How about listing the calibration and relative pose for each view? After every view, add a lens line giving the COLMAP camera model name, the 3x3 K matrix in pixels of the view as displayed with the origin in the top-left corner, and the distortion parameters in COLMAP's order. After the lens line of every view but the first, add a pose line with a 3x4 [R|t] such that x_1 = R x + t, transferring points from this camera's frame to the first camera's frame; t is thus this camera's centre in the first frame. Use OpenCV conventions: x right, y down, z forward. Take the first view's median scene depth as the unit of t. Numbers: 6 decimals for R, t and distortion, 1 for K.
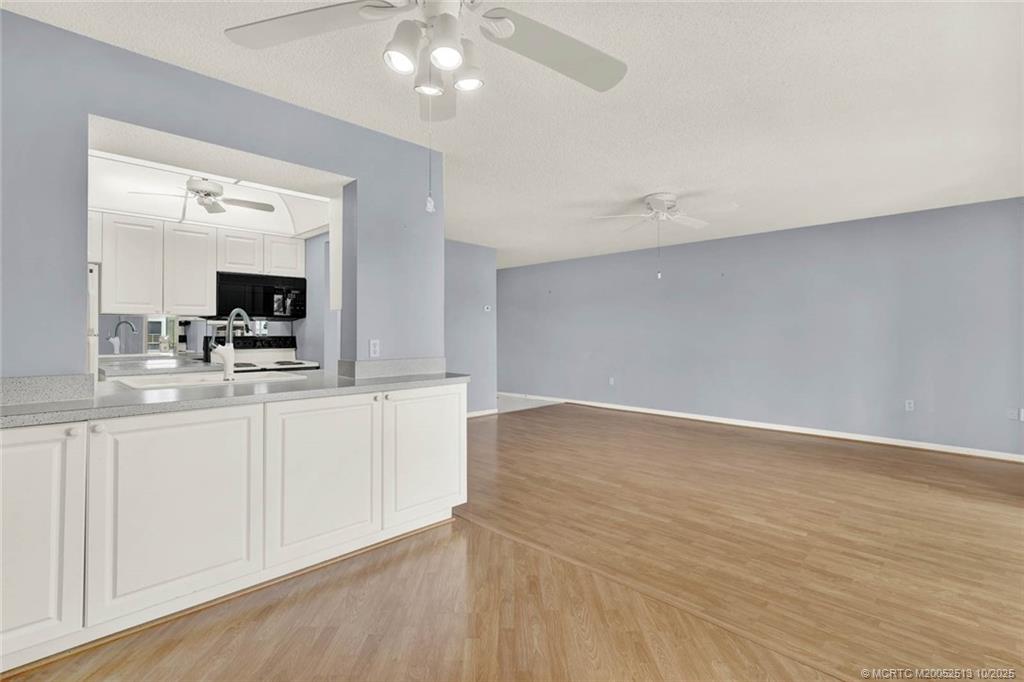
lens RADIAL K [[480.7, 0, 514.4], [0, 480.7, 325.4], [0, 0, 1]] dist [-0.001150, 0.000700]
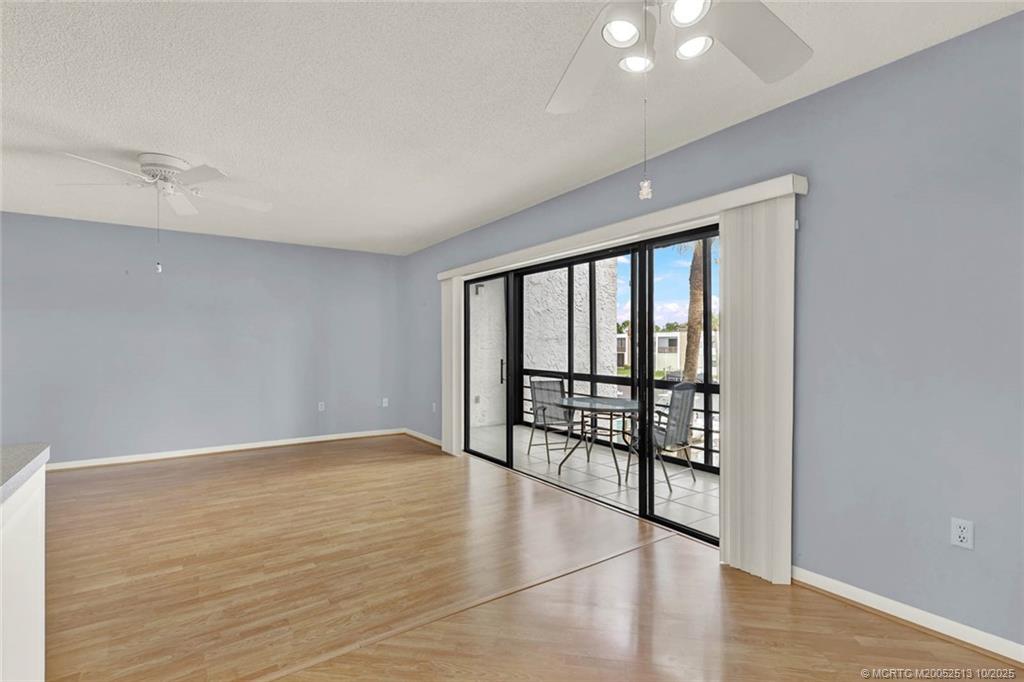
lens RADIAL K [[480.7, 0, 517.6], [0, 480.7, 347.3], [0, 0, 1]] dist [-0.001150, 0.000700]
pose [[0.171403, -0.001944, 0.985199, -0.442489], [-0.014883, 0.999879, 0.004562, 0.005816], [-0.985089, -0.015445, 0.171353, 0.470054]]
